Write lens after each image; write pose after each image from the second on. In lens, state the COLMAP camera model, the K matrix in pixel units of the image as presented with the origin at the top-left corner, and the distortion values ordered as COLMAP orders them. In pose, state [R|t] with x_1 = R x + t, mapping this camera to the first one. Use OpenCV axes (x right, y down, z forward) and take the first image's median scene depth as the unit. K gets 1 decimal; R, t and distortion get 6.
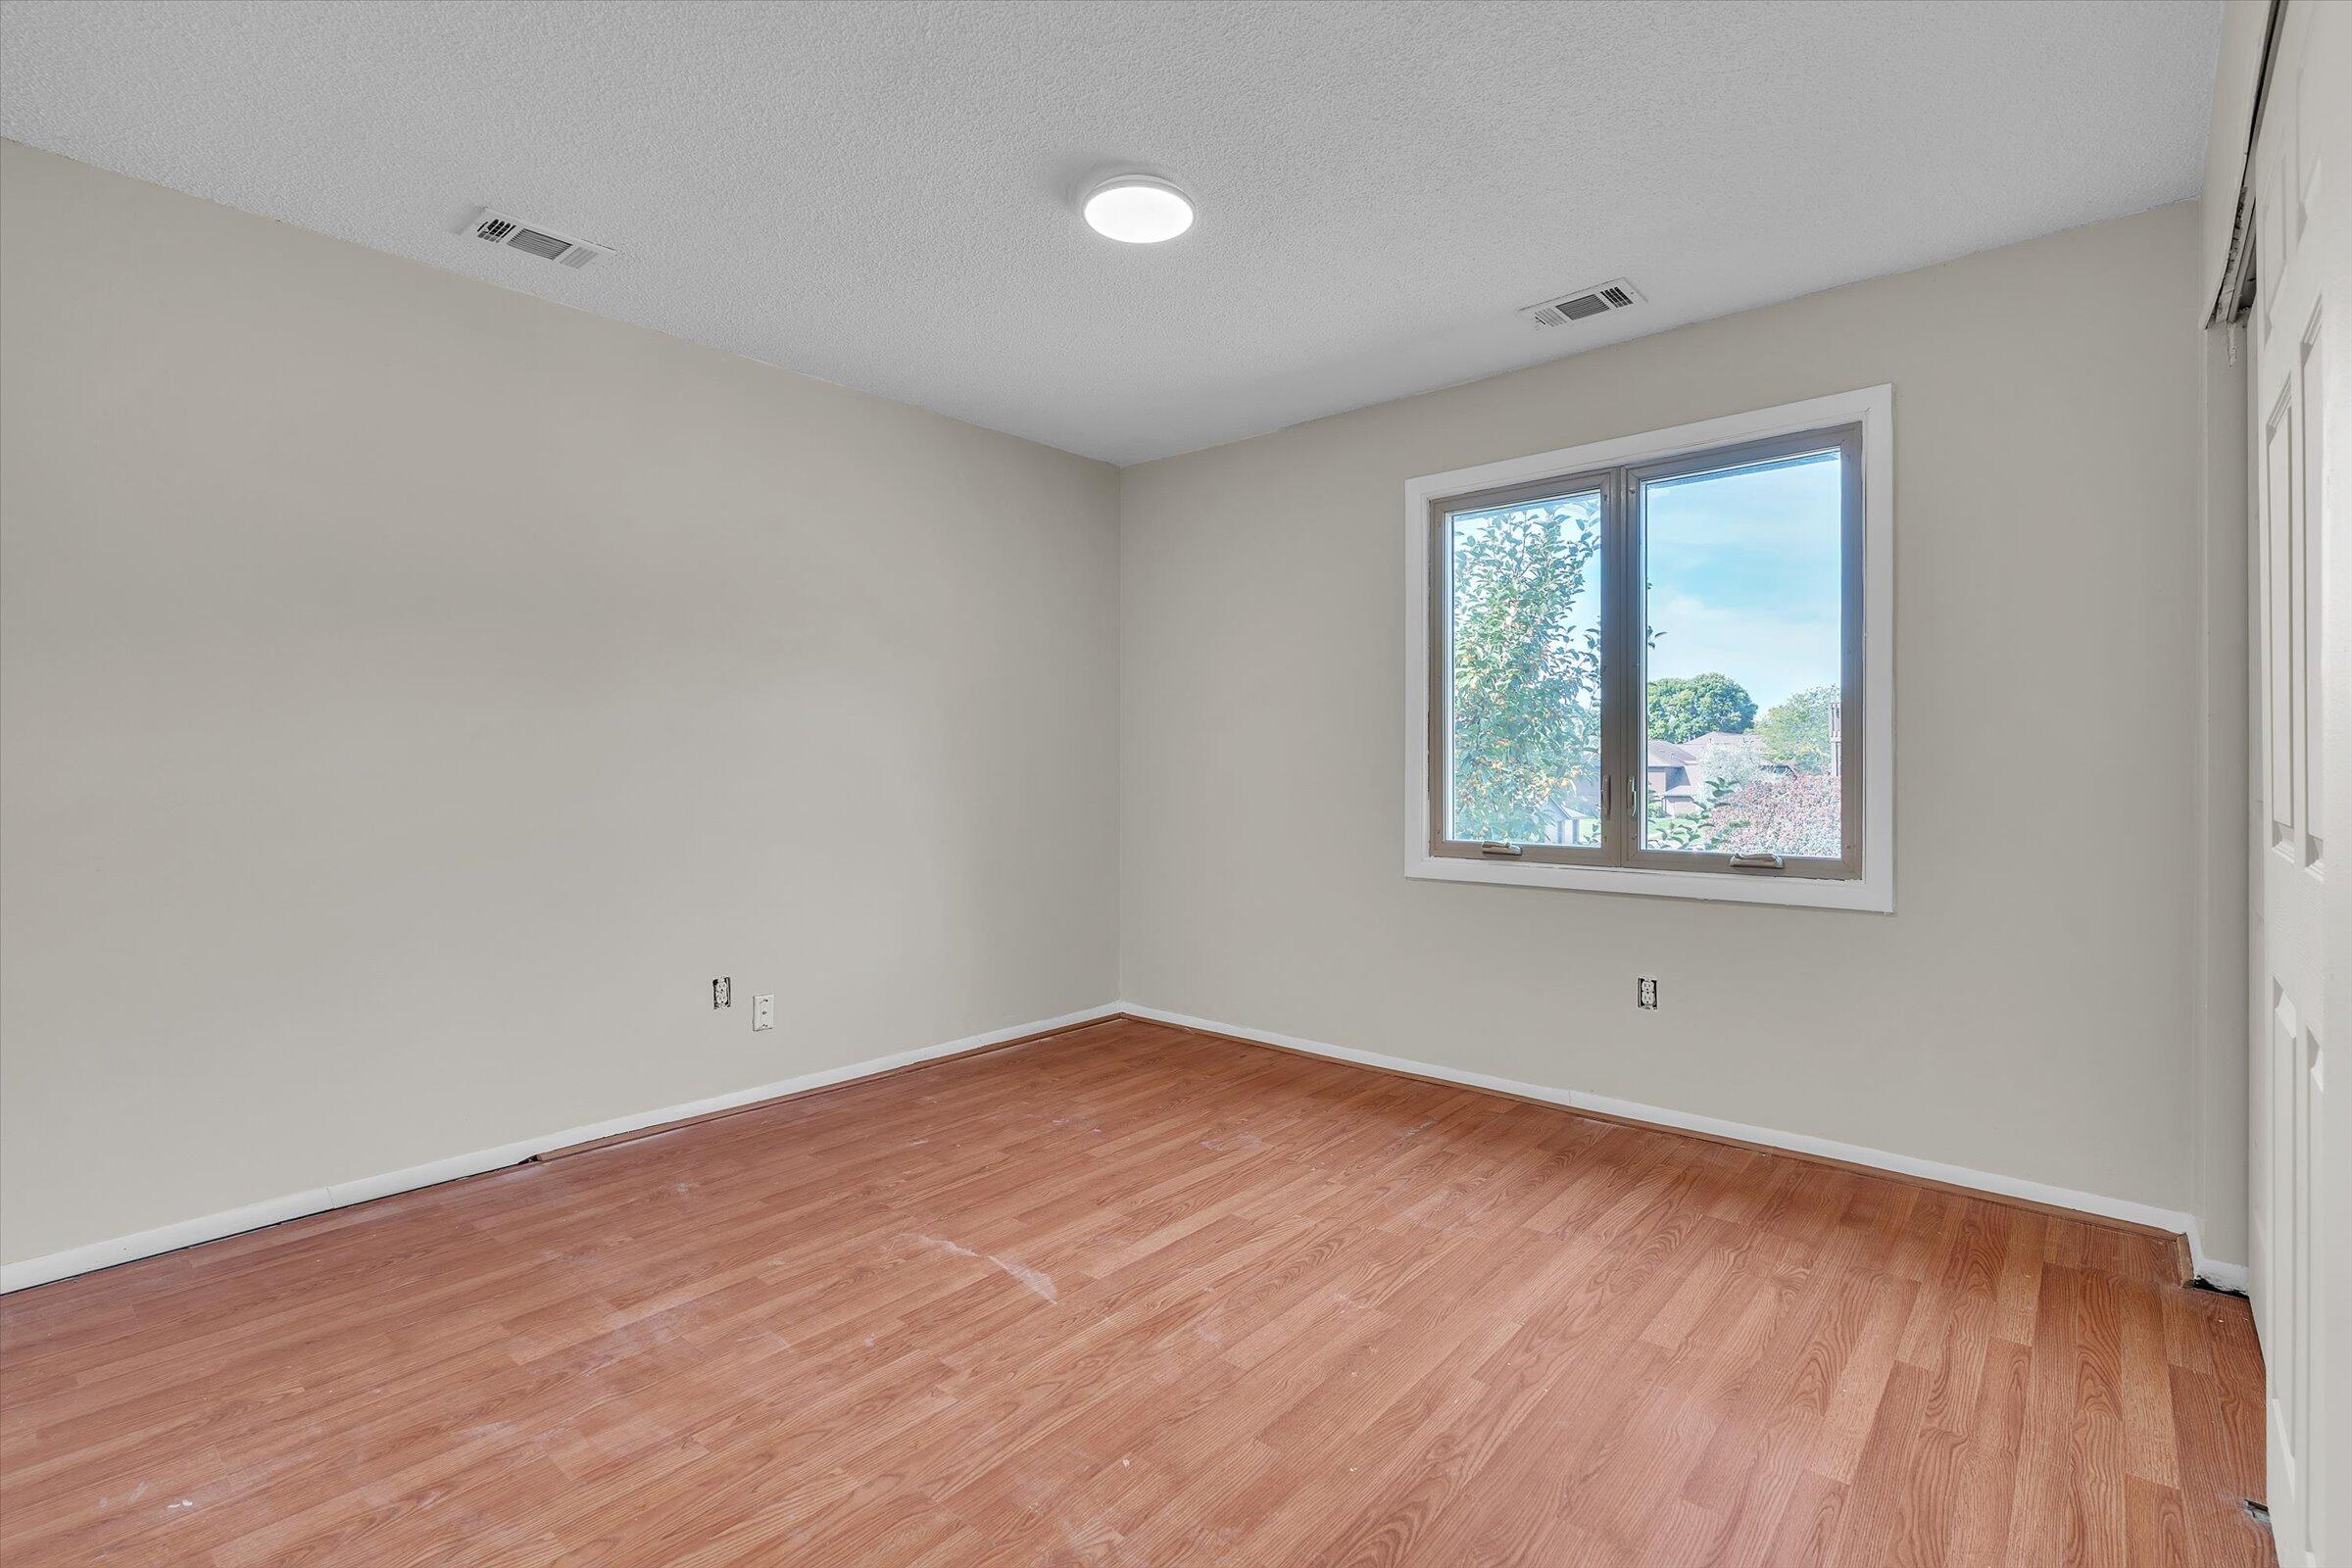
lens RADIAL K [[1071.3, 0, 1176.0], [0, 1071.3, 784.0], [0, 0, 1]] dist [-0.010082, 0.004662]
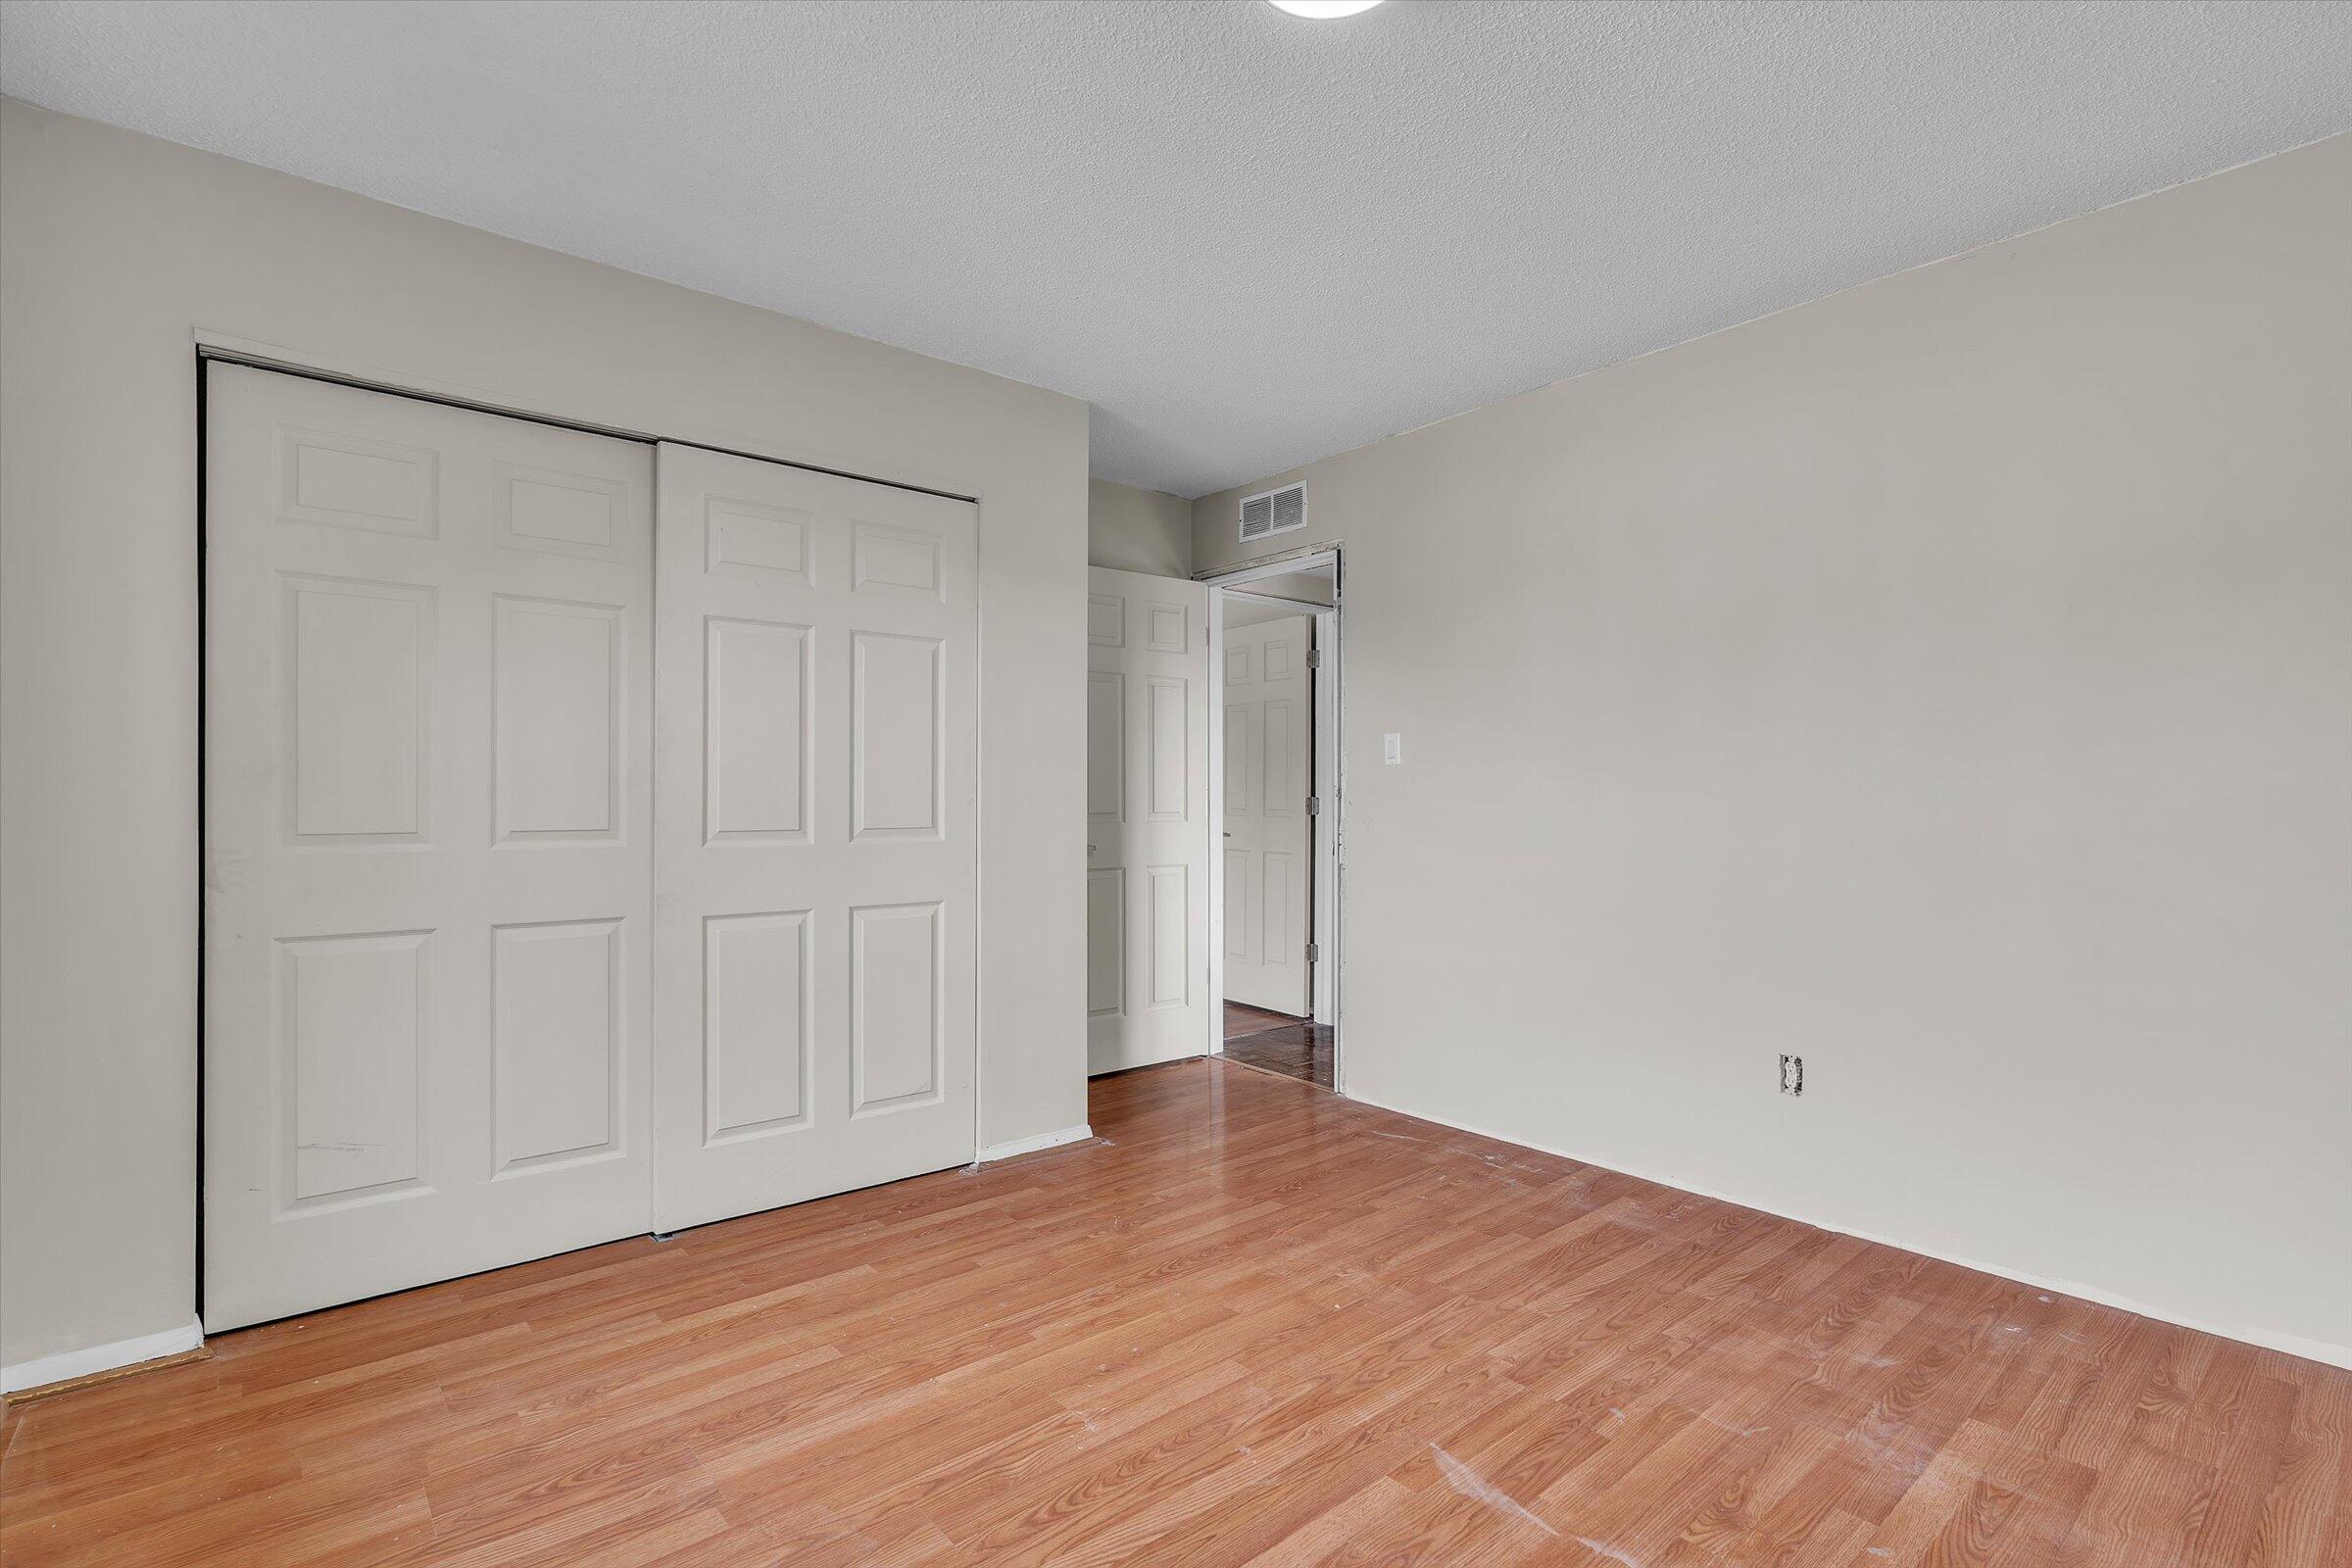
lens RADIAL K [[1071.3, 0, 1176.0], [0, 1071.3, 784.0], [0, 0, 1]] dist [-0.010082, 0.004662]
pose [[-0.986883, 0.001766, 0.161430, -0.054318], [0.002581, 0.999985, 0.004838, -0.041764], [-0.161419, 0.005192, -0.986872, 1.995577]]
